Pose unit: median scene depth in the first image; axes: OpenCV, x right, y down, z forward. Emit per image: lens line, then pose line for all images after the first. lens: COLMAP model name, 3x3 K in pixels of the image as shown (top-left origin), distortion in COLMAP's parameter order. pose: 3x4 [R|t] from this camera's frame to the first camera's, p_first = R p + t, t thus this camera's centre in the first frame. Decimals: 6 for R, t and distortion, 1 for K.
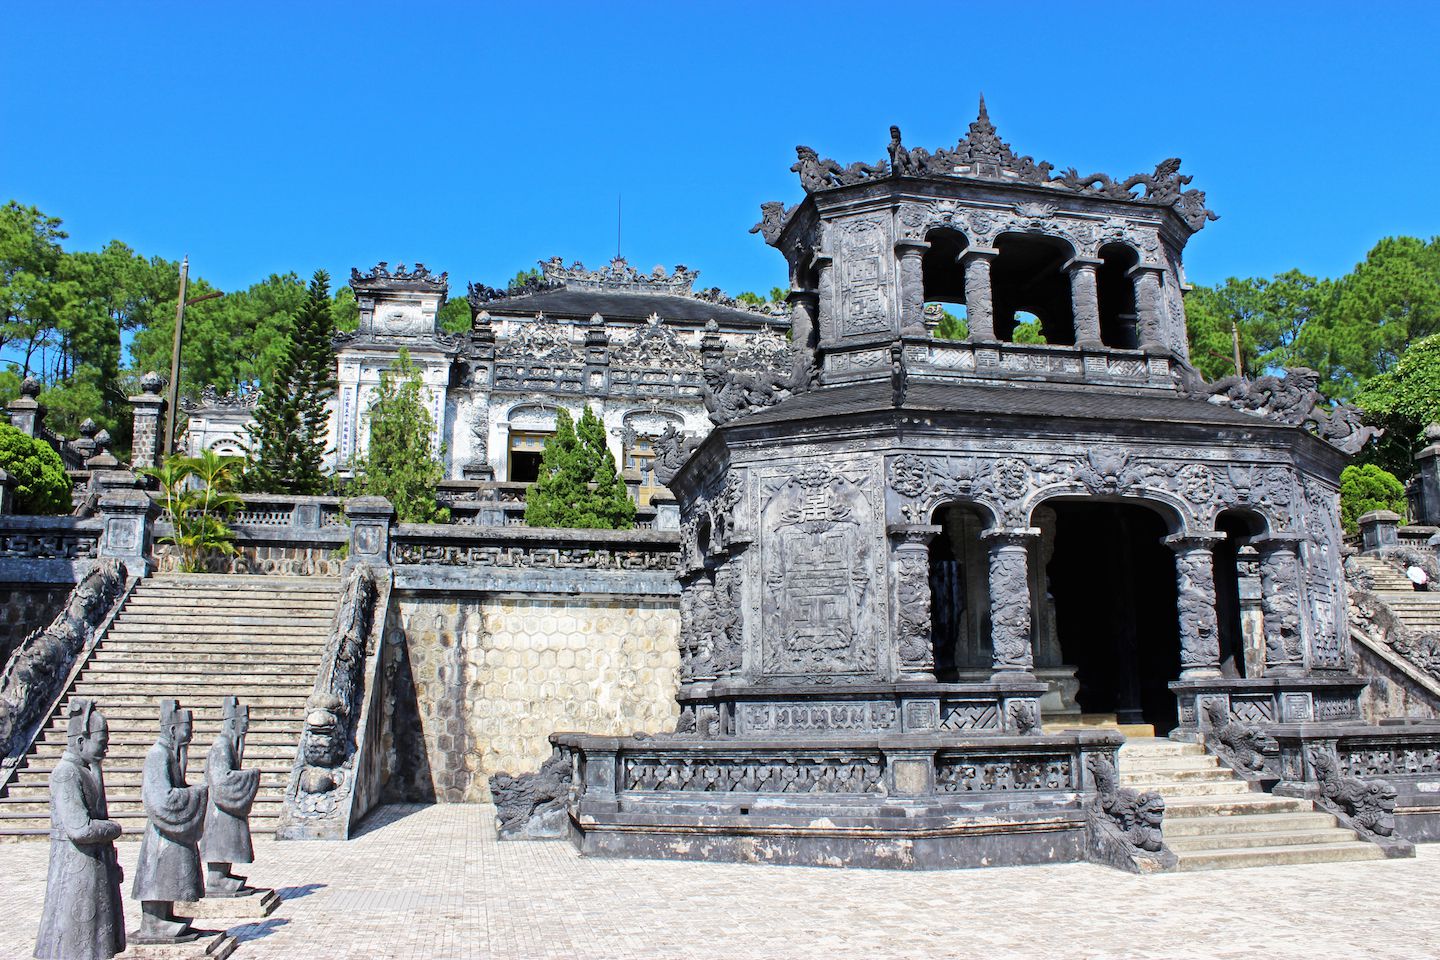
lens RADIAL K [[1198.6, 0, 720.0], [0, 1198.6, 480.0], [0, 0, 1]] dist [-0.167873, 0.157452]
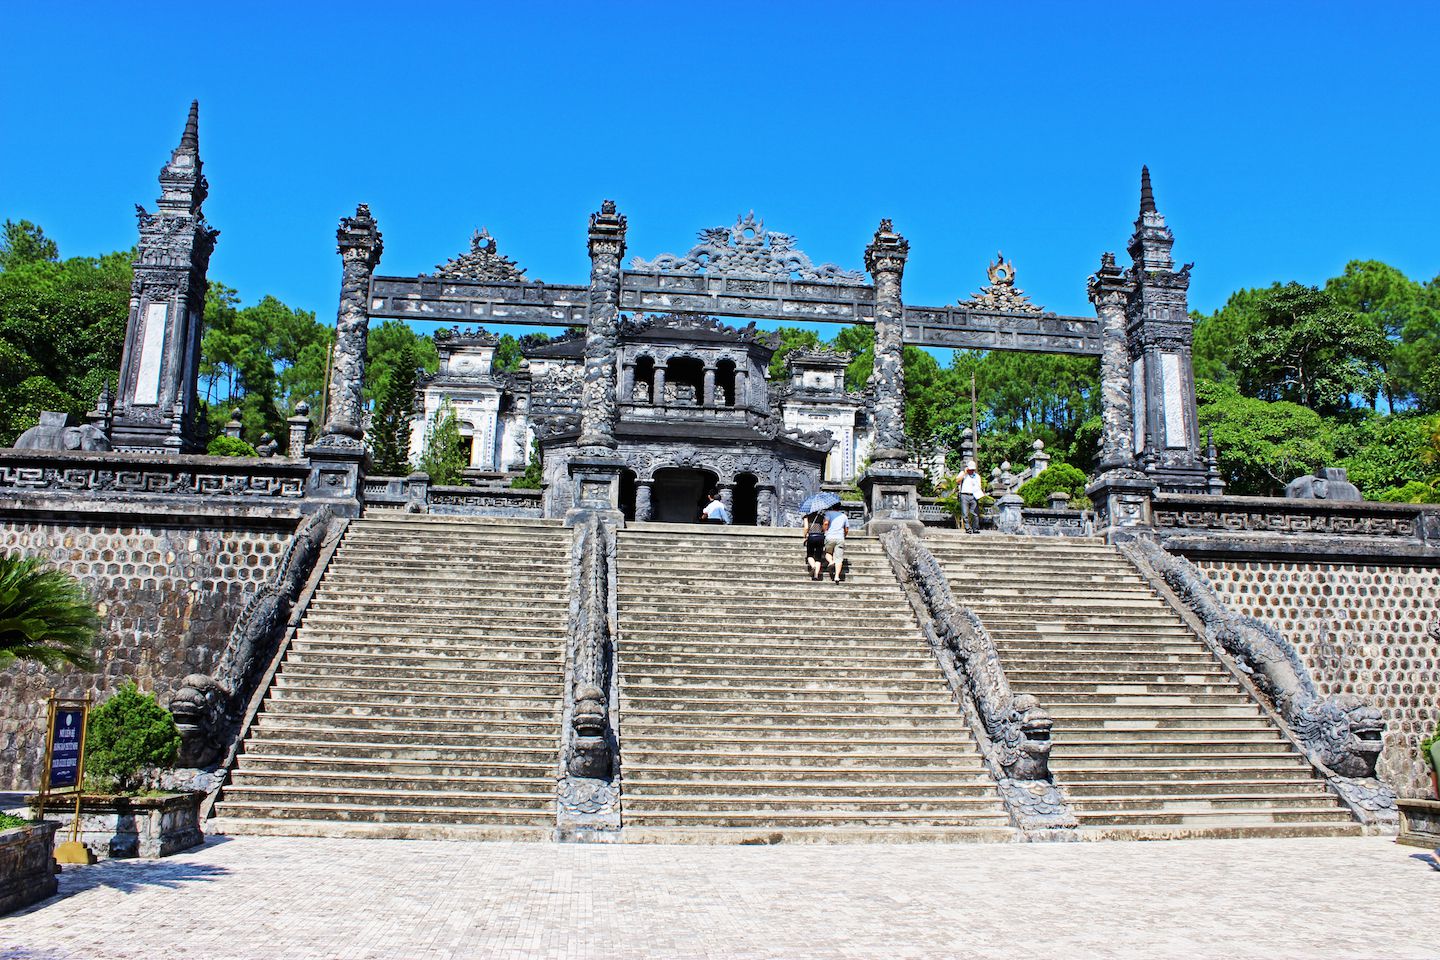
lens RADIAL K [[1198.6, 0, 720.0], [0, 1198.6, 480.0], [0, 0, 1]] dist [-0.167873, 0.157452]
pose [[0.995637, 0.004933, -0.093178, 0.312359], [-0.005777, 0.999945, -0.008793, 0.030722], [0.093130, 0.009293, 0.995611, -0.758739]]
